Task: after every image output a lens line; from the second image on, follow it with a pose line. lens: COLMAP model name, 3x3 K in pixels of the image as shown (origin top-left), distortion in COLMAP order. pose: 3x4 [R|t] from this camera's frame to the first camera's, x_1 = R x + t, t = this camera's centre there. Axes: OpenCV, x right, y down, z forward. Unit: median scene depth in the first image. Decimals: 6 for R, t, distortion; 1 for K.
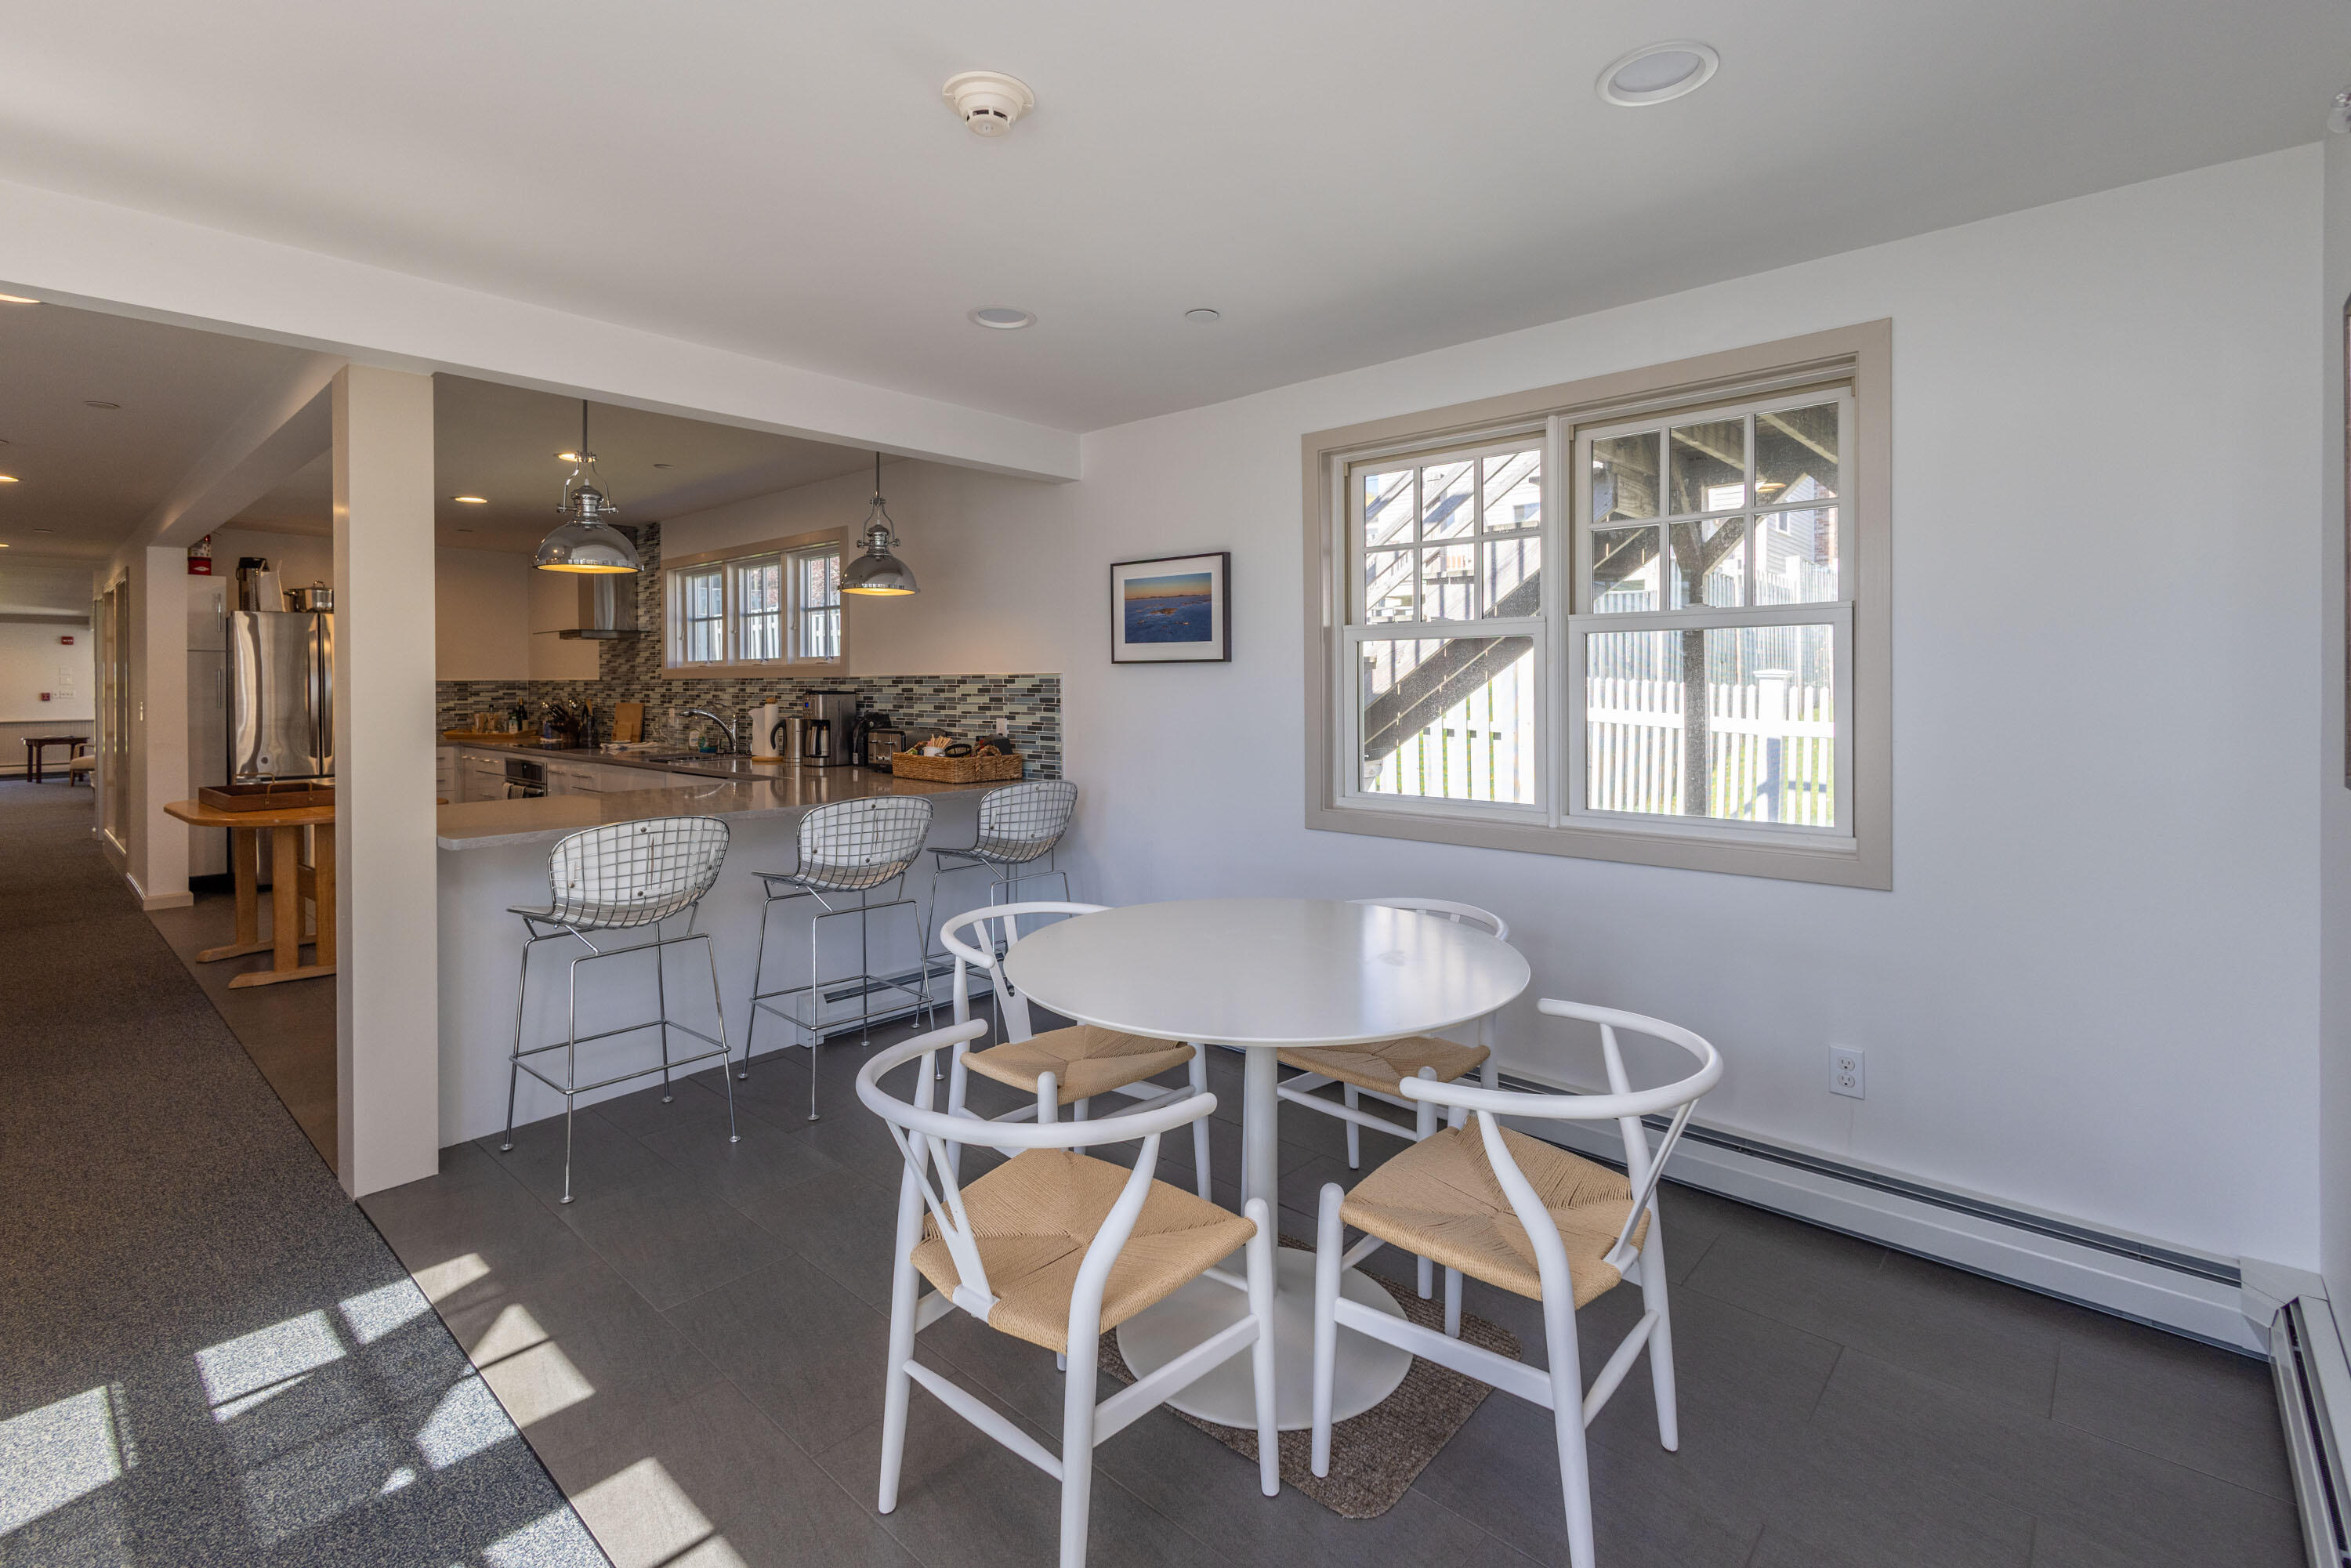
lens RADIAL K [[1048.6, 0, 1168.7], [0, 1048.6, 686.9], [0, 0, 1]] dist [0.003671, 0.000203]
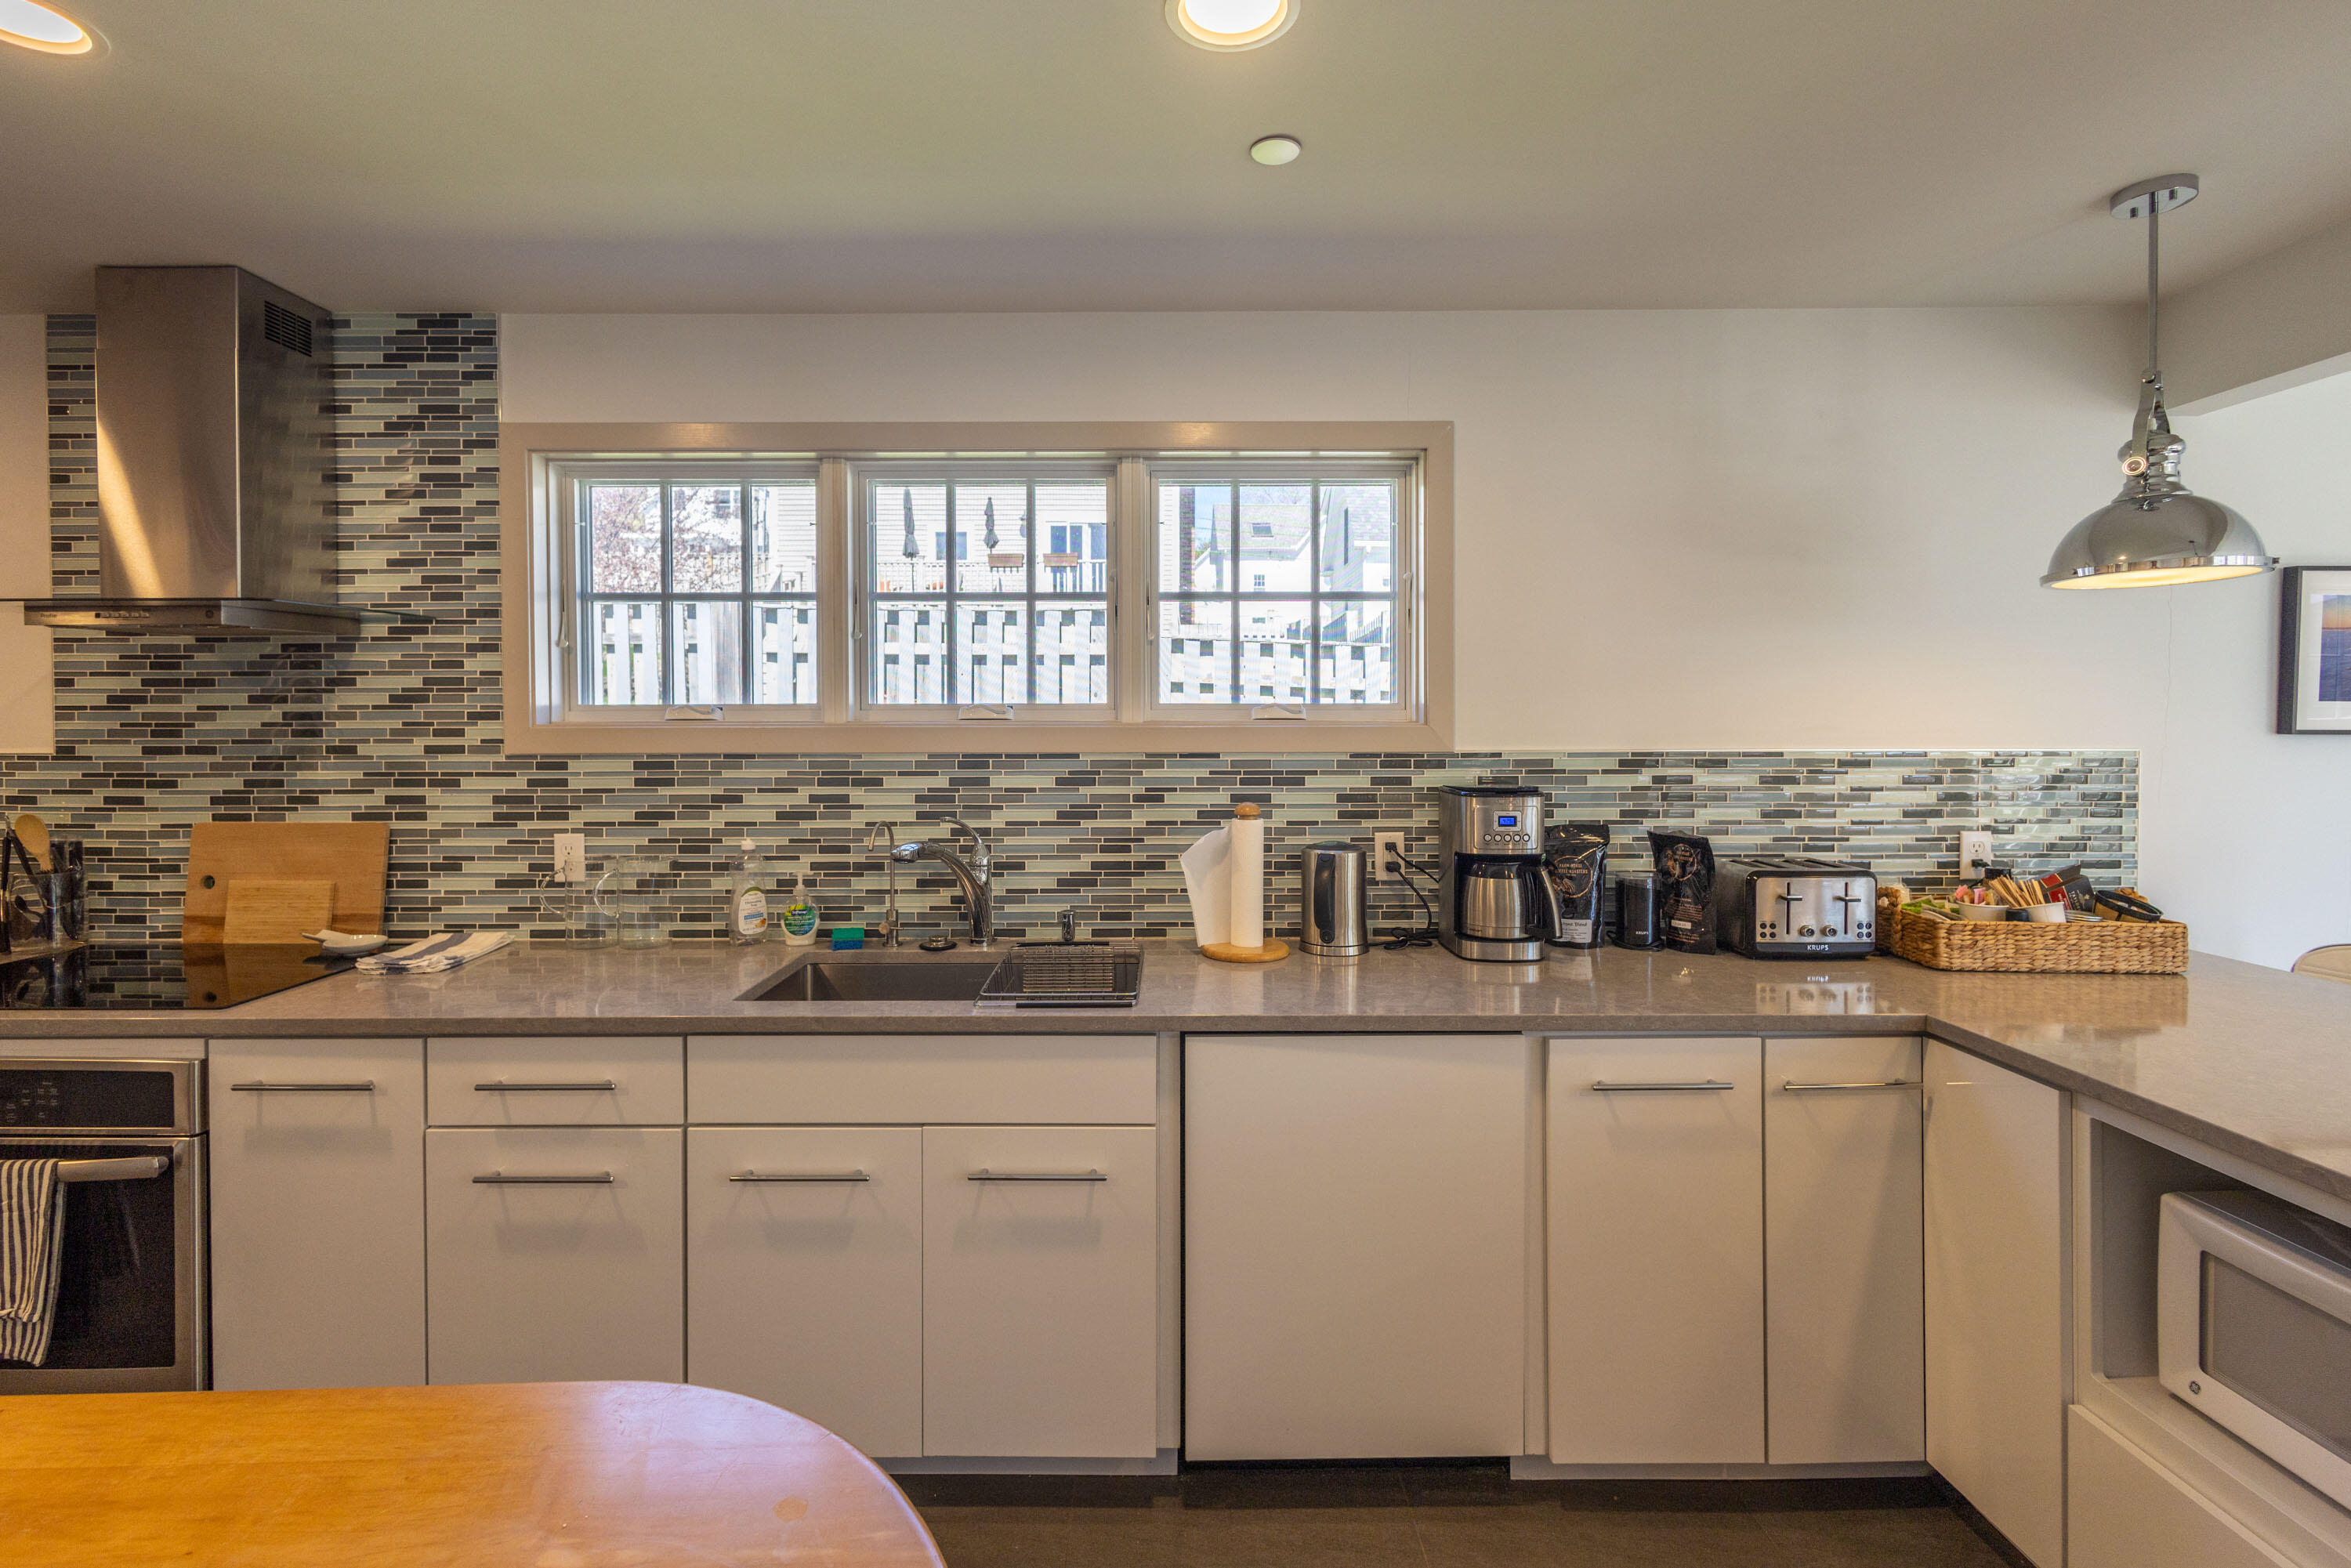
lens RADIAL K [[1070.2, 0, 1166.9], [0, 1070.2, 734.1], [0, 0, 1]] dist [0.006249, -0.000934]
pose [[0.746694, -0.010065, 0.665092, -0.572926], [0.001445, 0.999908, 0.013510, -0.019374], [-0.665166, -0.009126, 0.746639, 0.588754]]
